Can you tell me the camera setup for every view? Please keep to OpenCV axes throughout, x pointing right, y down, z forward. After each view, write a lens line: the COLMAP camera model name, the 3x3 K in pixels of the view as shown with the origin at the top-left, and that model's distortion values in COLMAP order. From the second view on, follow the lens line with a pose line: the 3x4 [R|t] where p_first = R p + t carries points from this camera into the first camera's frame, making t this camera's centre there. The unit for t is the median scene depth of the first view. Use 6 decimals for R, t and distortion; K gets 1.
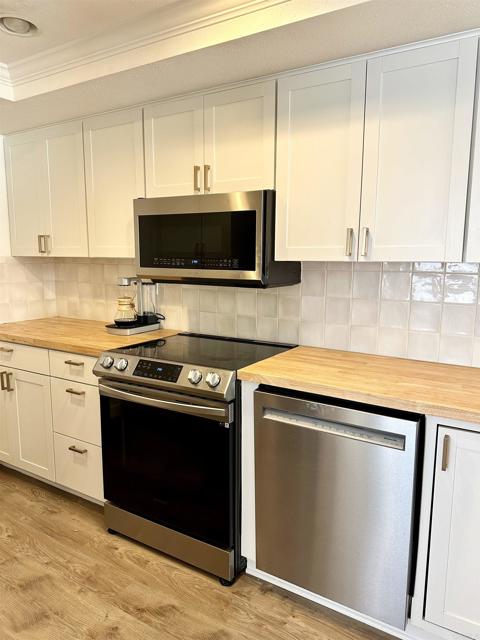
lens RADIAL K [[456.7, 0, 244.0], [0, 456.7, 317.3], [0, 0, 1]] dist [0.027501, -0.003594]
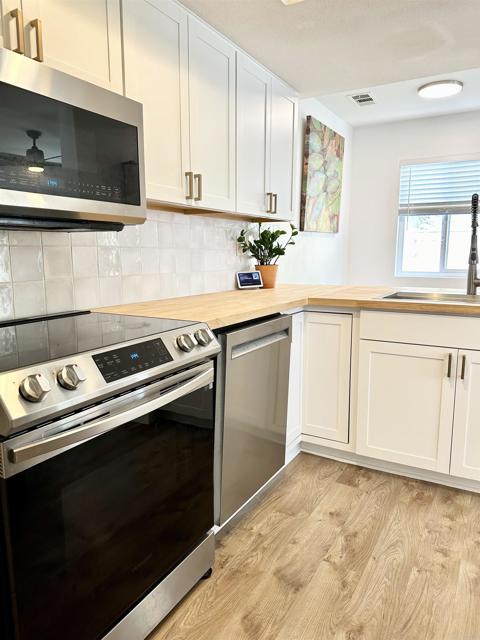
lens RADIAL K [[456.7, 0, 243.5], [0, 456.7, 322.9], [0, 0, 1]] dist [0.027501, -0.003594]
pose [[-0.028957, -0.162501, 0.986283, -0.824549], [0.129169, 0.977816, 0.164898, -0.012727], [-0.991200, 0.132172, -0.007325, 0.892494]]
